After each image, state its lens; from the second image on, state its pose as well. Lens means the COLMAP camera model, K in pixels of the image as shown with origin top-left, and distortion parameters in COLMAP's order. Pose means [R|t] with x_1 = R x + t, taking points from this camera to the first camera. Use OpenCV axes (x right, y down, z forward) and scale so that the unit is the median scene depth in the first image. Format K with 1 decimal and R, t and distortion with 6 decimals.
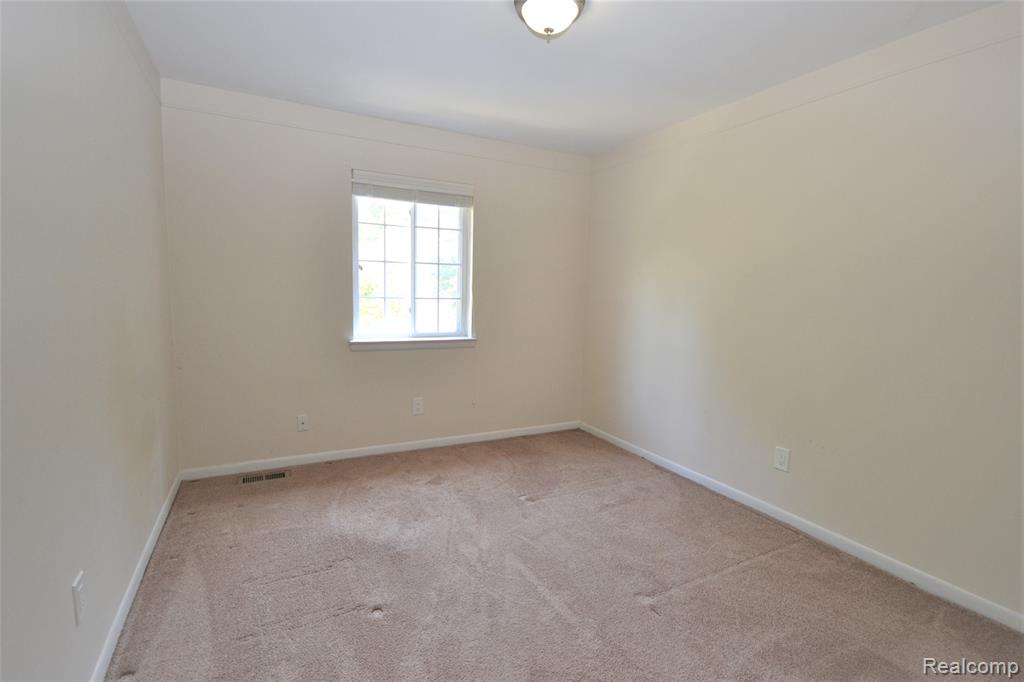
lens RADIAL K [[456.4, 0, 512.0], [0, 456.4, 341.0], [0, 0, 1]] dist [0.001160, -0.007022]
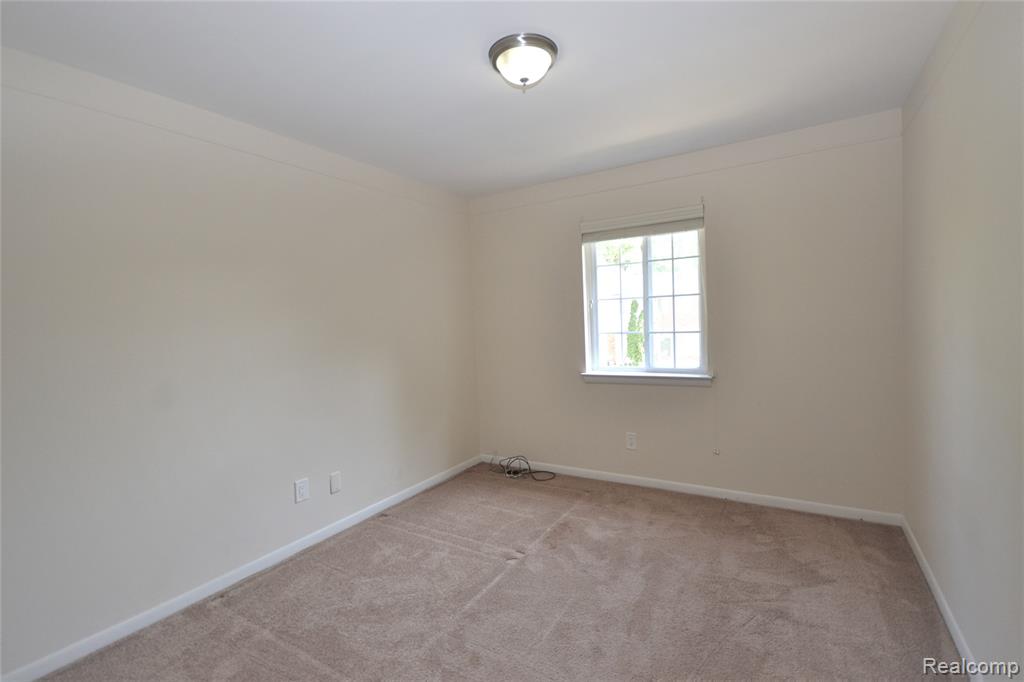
lens RADIAL K [[456.4, 0, 512.0], [0, 456.4, 341.0], [0, 0, 1]] dist [0.001160, -0.007022]
pose [[0.536469, -0.018405, -0.843719, 0.458032], [-0.040843, 0.998024, -0.047741, -0.016451], [0.842931, 0.060071, 0.534658, 0.228907]]
